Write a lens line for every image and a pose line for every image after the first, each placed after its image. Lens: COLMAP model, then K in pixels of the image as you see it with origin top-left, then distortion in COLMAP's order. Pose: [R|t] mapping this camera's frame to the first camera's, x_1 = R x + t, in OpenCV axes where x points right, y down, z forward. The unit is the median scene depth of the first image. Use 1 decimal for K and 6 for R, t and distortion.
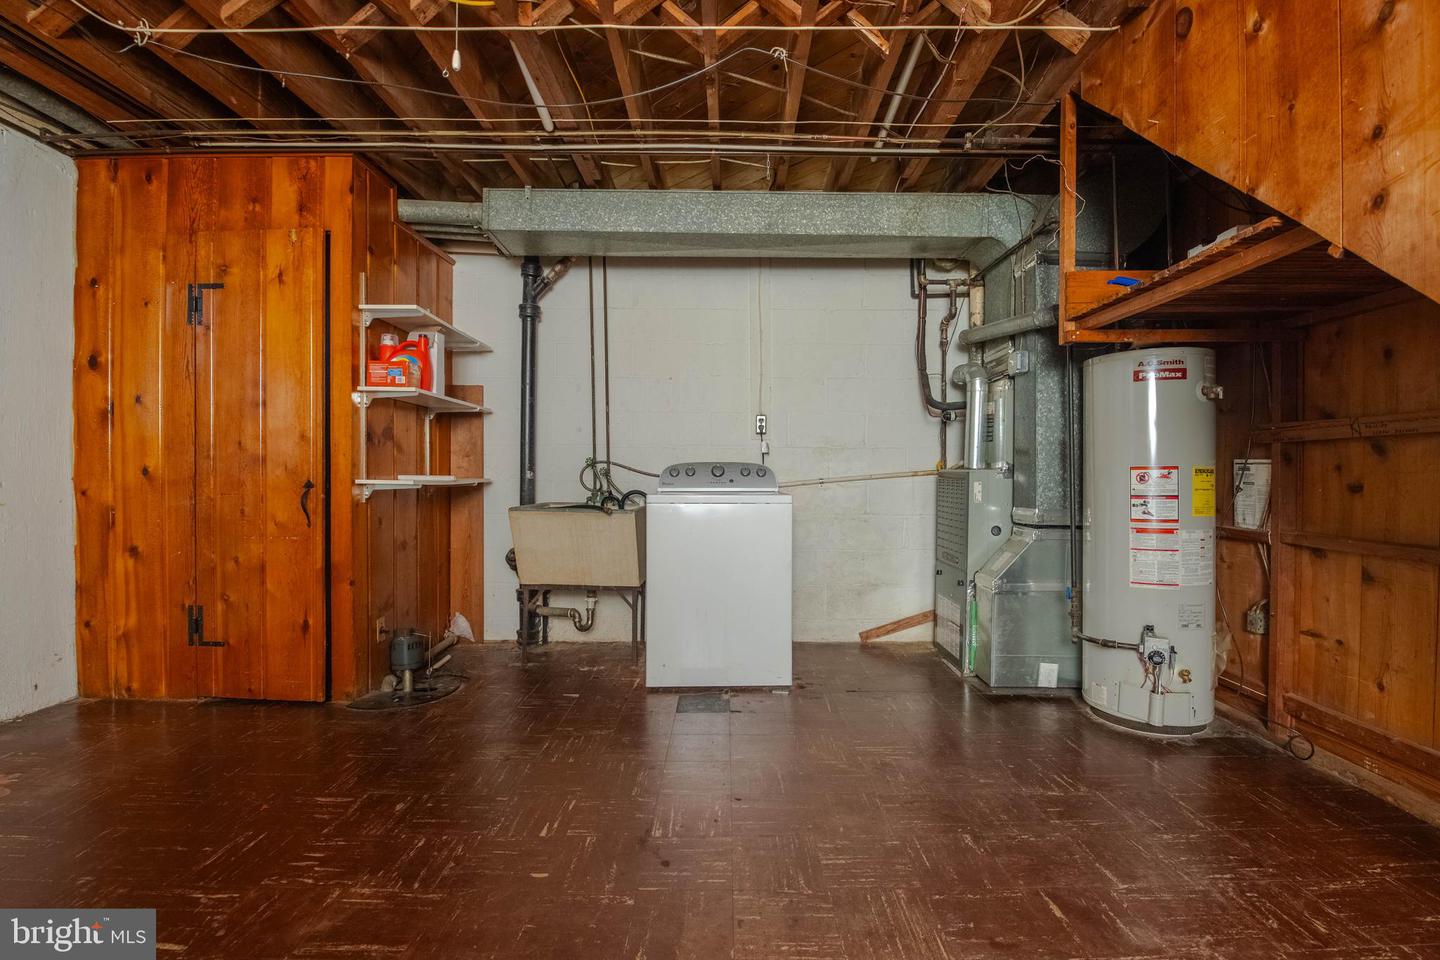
lens RADIAL K [[622.7, 0, 720.0], [0, 622.7, 480.0], [0, 0, 1]] dist [-0.003065, -0.010441]
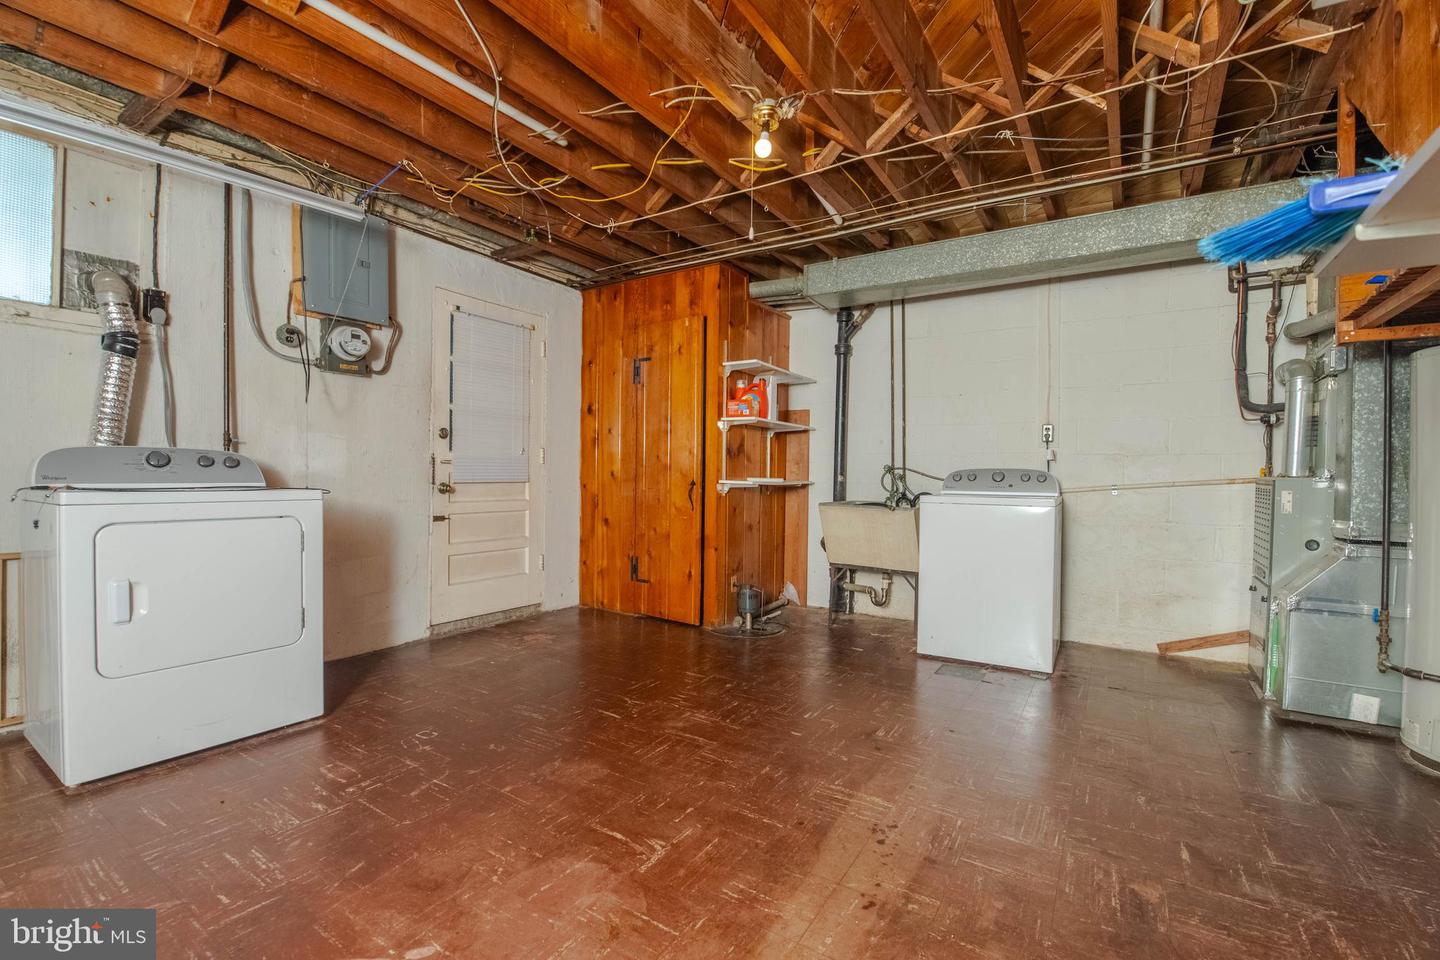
lens RADIAL K [[622.7, 0, 720.0], [0, 622.7, 480.0], [0, 0, 1]] dist [-0.003065, -0.010441]
pose [[0.835541, 0.011514, -0.549308, 0.232823], [-0.014924, 0.999887, -0.001742, 0.001347], [0.549225, 0.009653, 0.835618, -0.244580]]
